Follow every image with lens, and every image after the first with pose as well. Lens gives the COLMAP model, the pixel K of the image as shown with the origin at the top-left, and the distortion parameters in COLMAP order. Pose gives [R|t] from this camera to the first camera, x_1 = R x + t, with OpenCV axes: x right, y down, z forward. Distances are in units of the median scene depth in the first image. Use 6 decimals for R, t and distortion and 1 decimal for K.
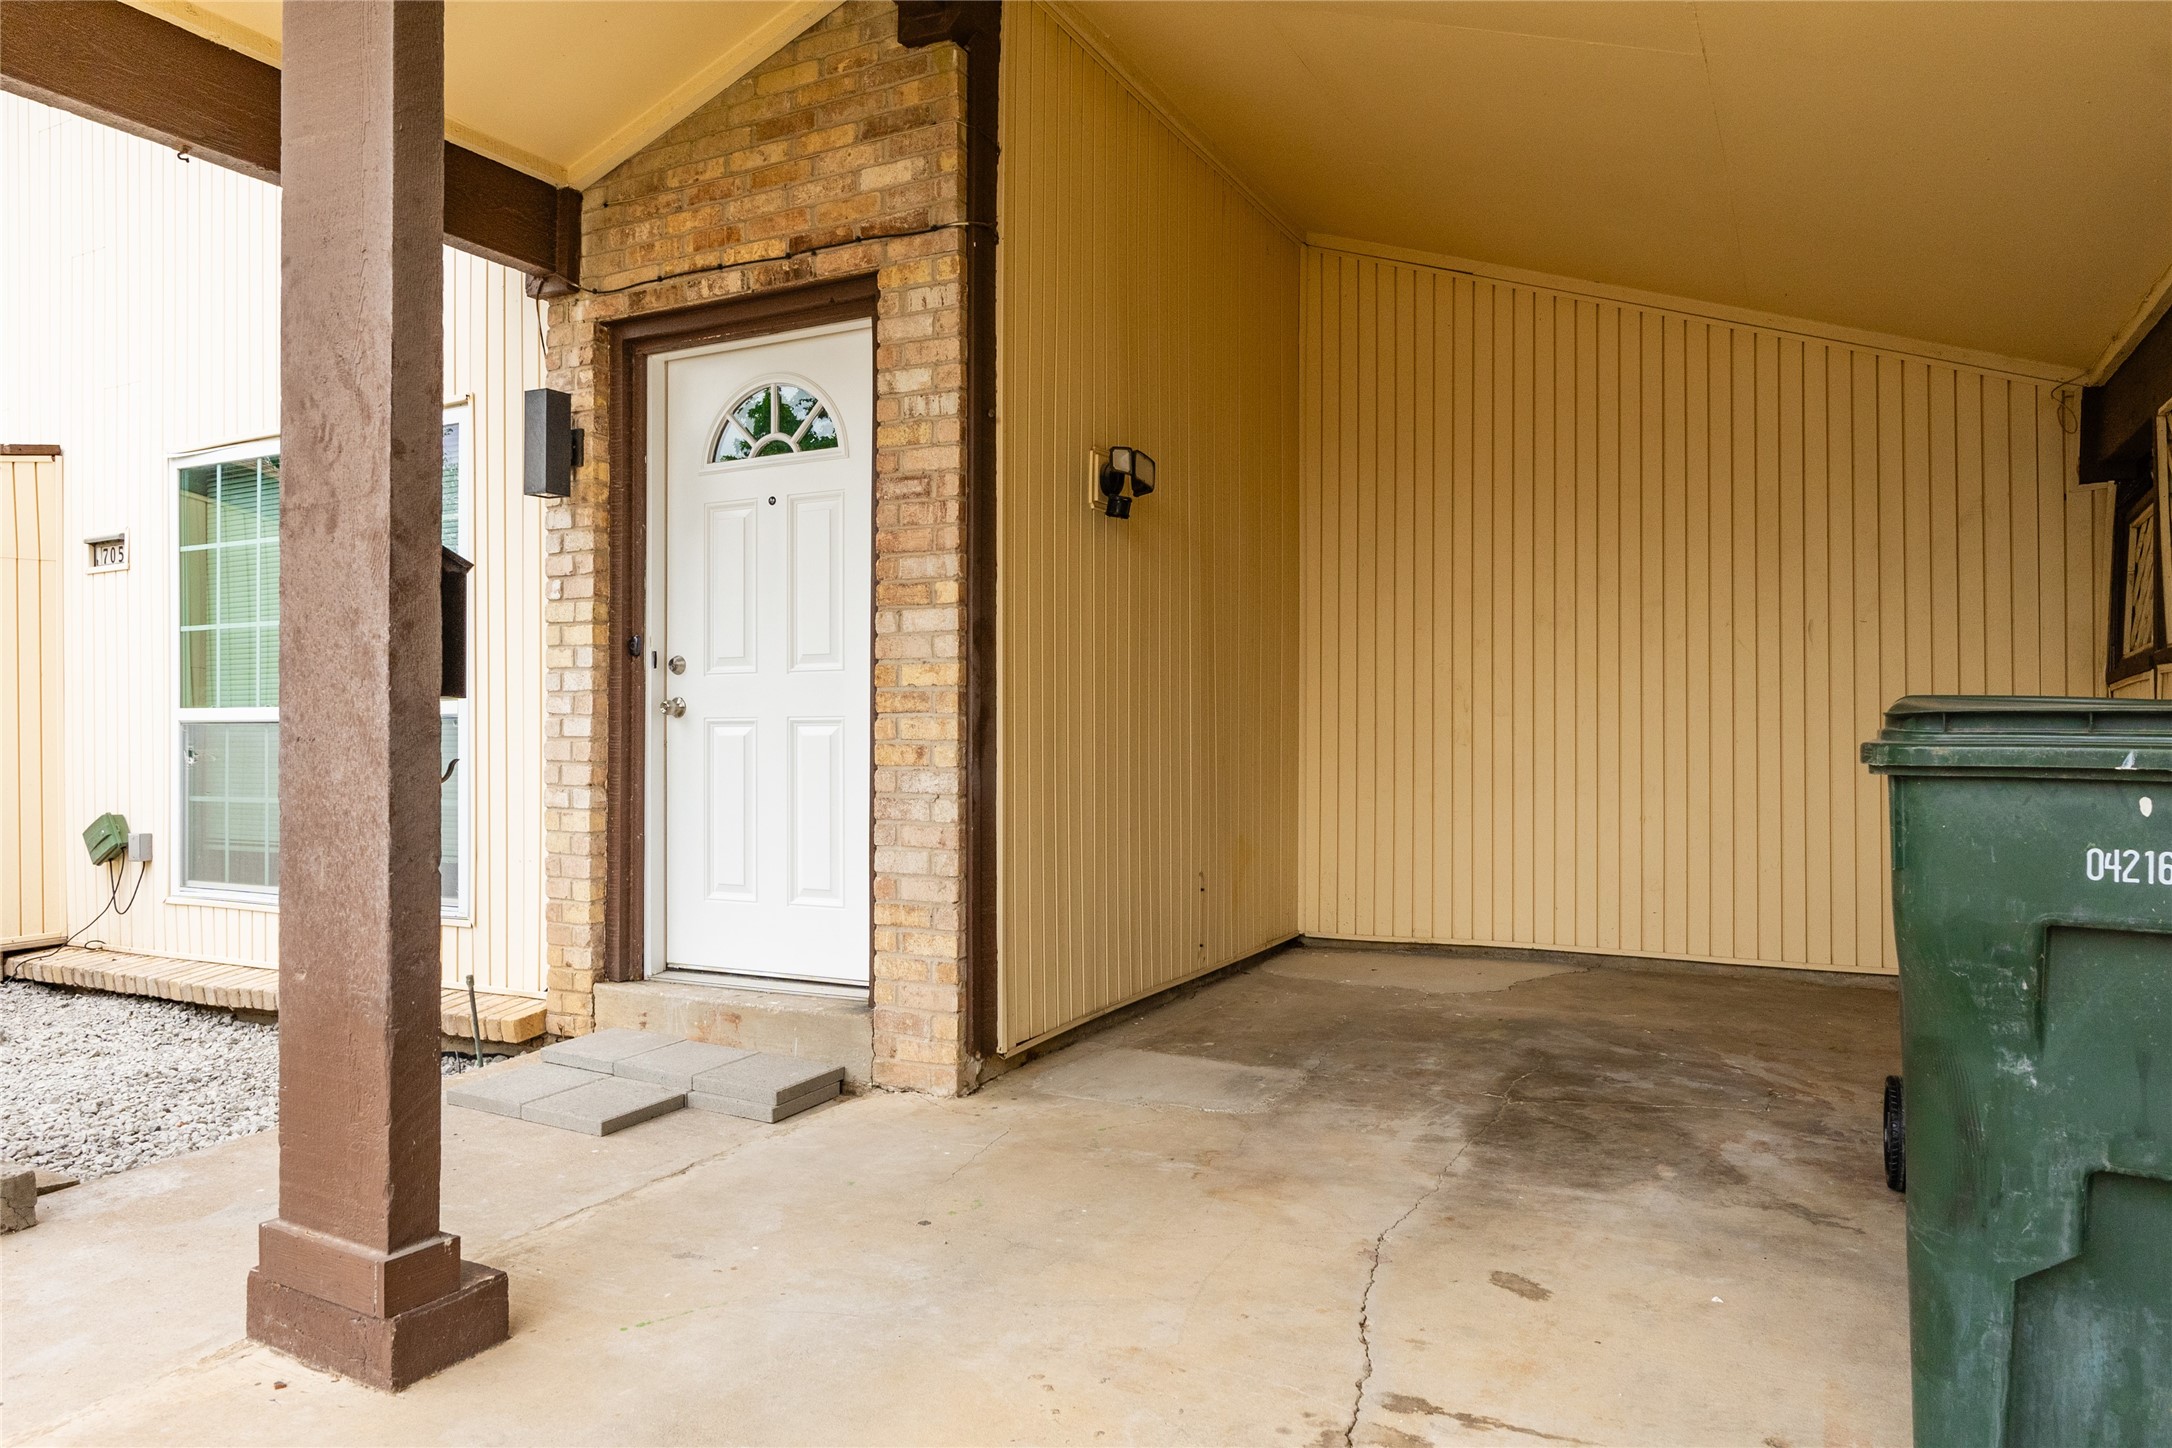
lens RADIAL K [[1568.3, 0, 1065.7], [0, 1568.3, 670.8], [0, 0, 1]] dist [-0.005640, -0.001122]
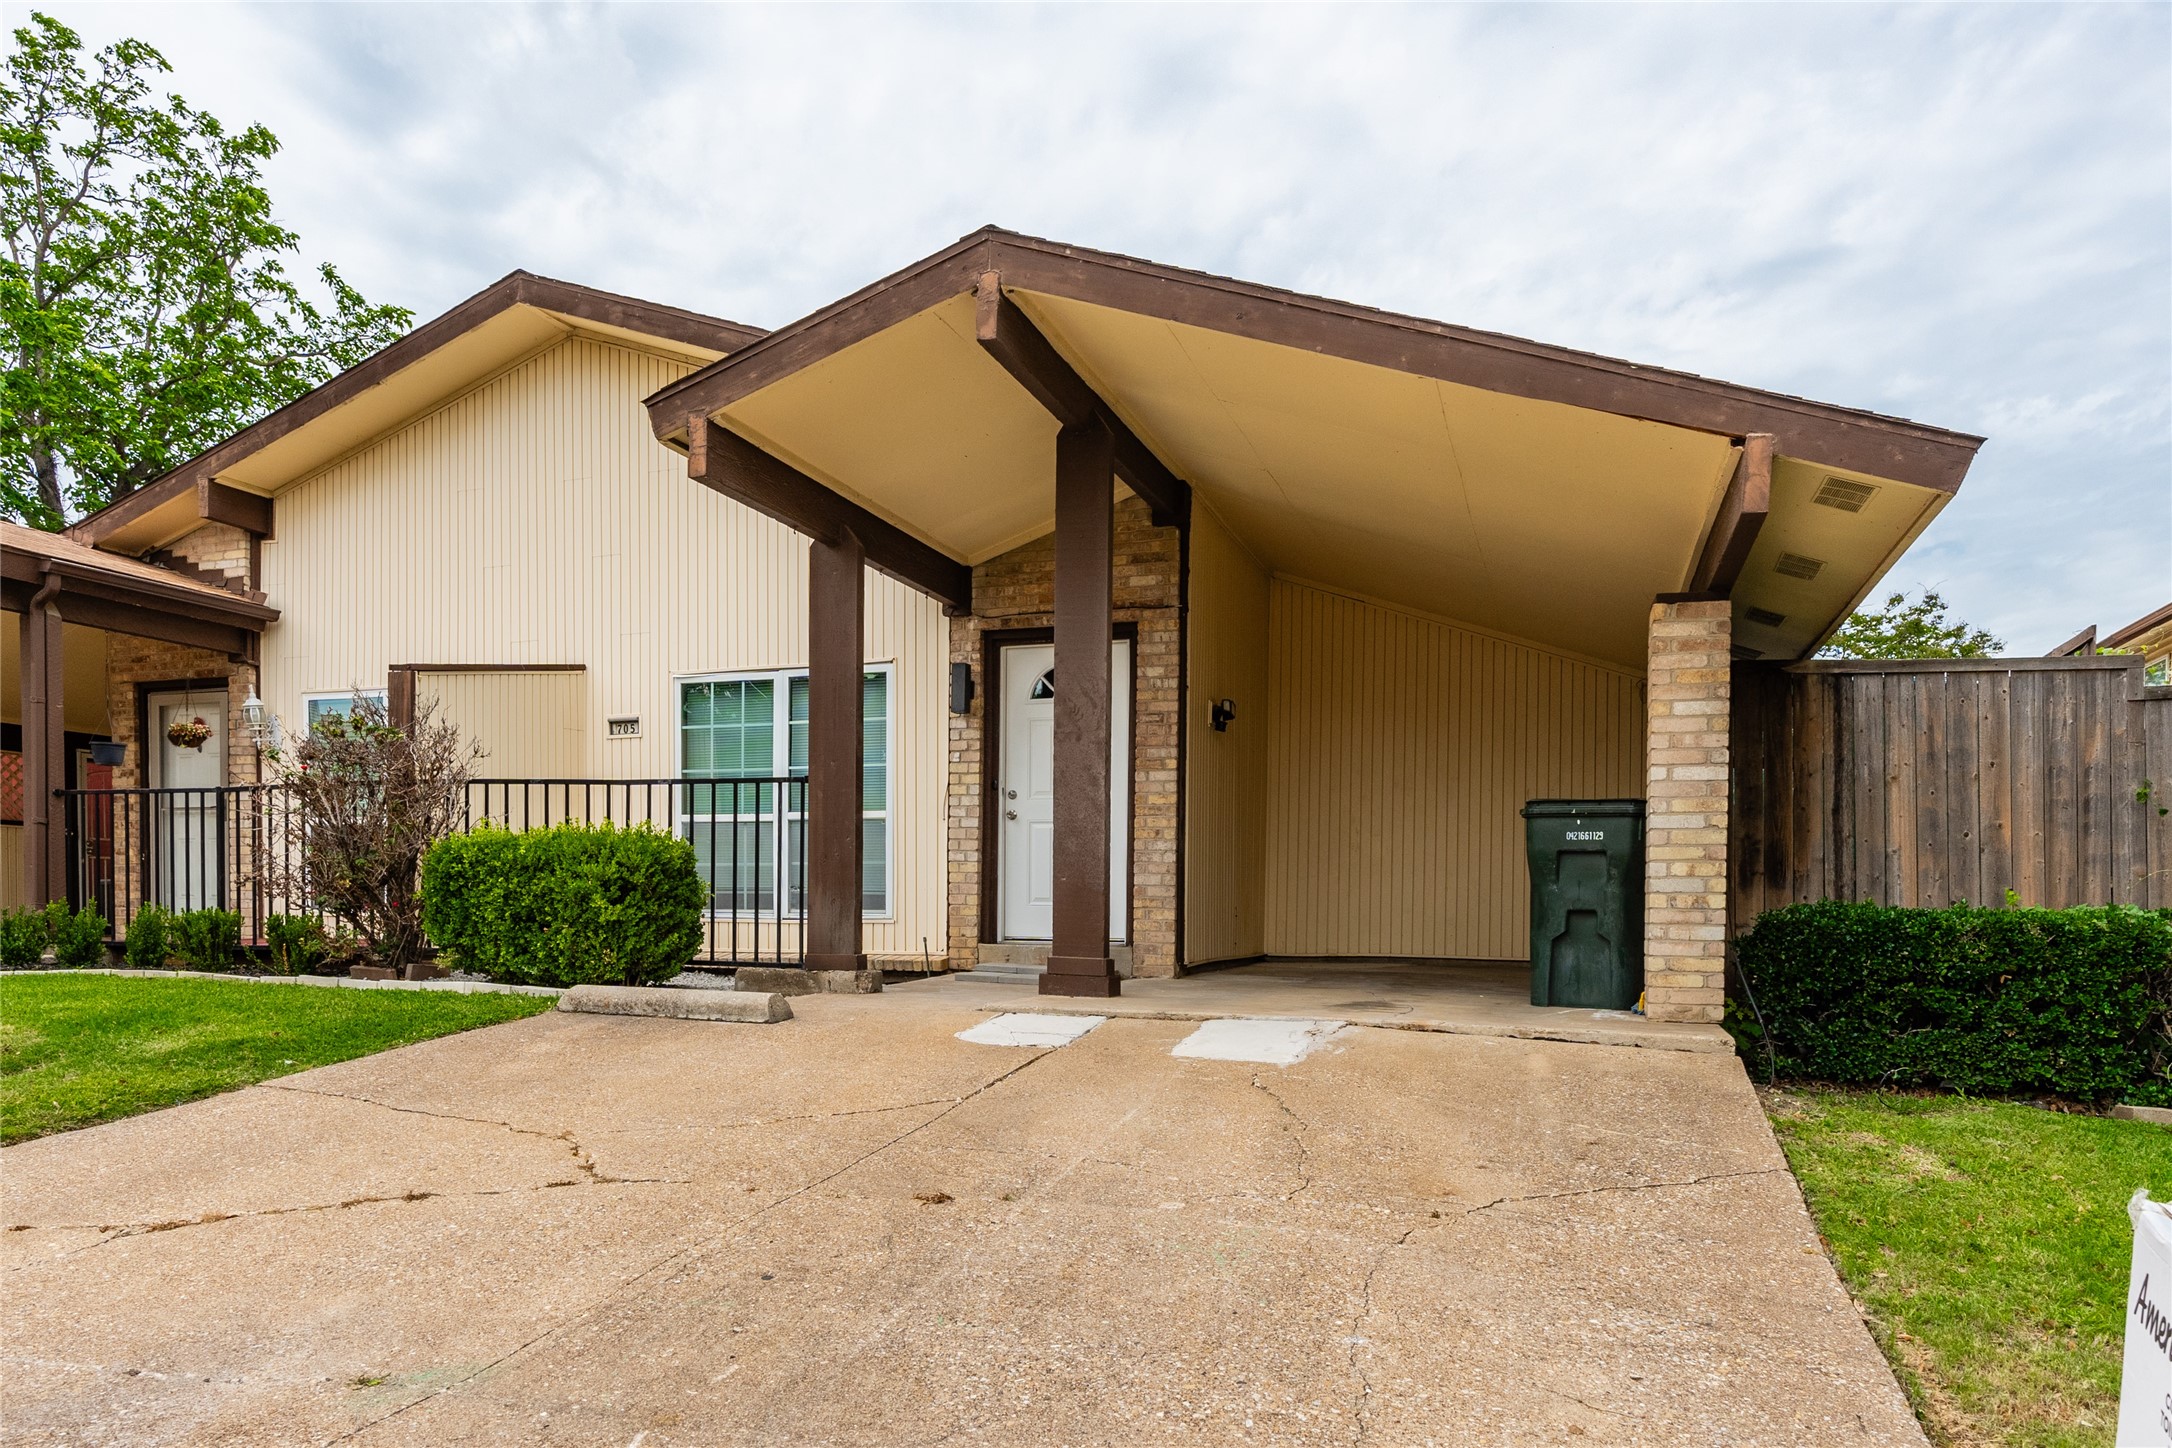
lens RADIAL K [[1900.6, 0, 1015.6], [0, 1900.6, 859.4], [0, 0, 1]] dist [-0.001959, -0.000427]
pose [[0.987879, 0.019742, 0.153966, -0.711417], [-0.019578, 0.999805, -0.002586, 0.100070], [-0.153987, -0.000460, 0.988073, -1.697223]]
